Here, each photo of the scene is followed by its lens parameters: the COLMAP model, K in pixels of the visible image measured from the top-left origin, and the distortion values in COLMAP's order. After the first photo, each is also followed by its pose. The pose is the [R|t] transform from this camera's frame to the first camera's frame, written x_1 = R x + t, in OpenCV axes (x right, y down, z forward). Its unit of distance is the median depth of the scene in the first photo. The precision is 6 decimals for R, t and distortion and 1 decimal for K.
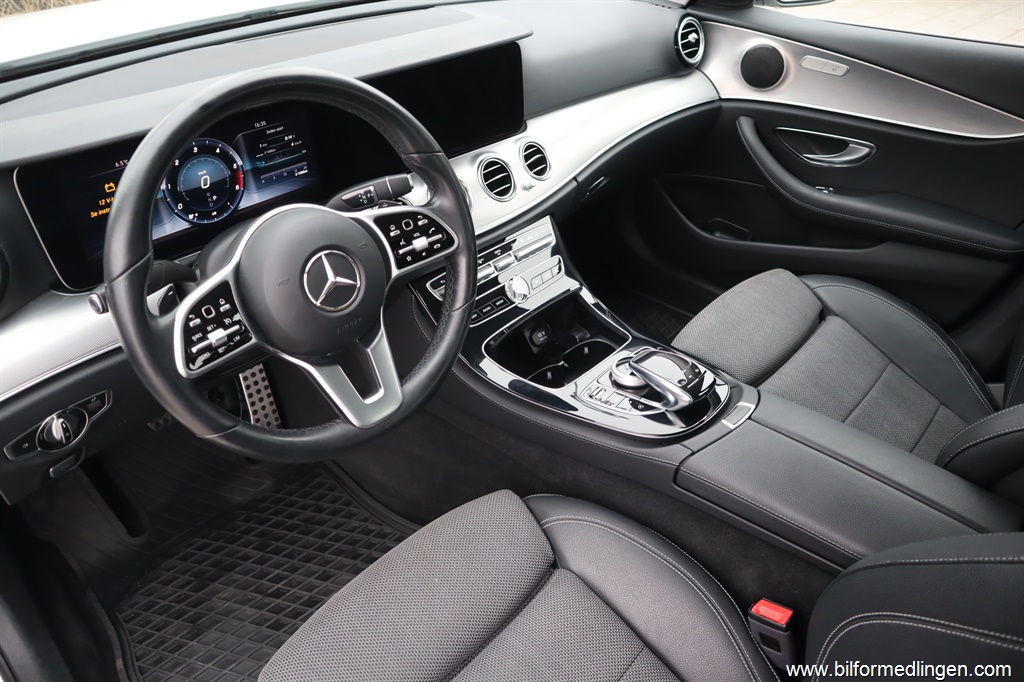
lens RADIAL K [[705.5, 0, 510.8], [0, 705.5, 336.3], [0, 0, 1]] dist [-0.110617, 0.062608]
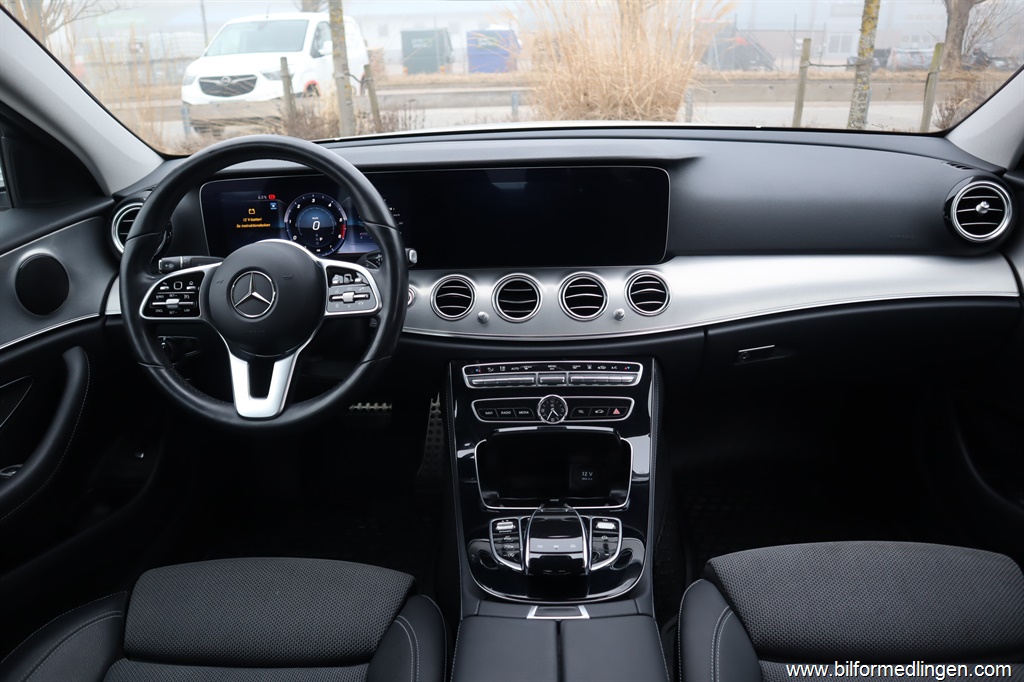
lens RADIAL K [[705.5, 0, 511.7], [0, 705.5, 342.0], [0, 0, 1]] dist [-0.110617, 0.062608]
pose [[0.652029, 0.259793, -0.712296, 0.800862], [-0.406723, 0.912701, -0.039424, -0.115490], [0.639871, 0.315412, 0.700771, 0.356392]]
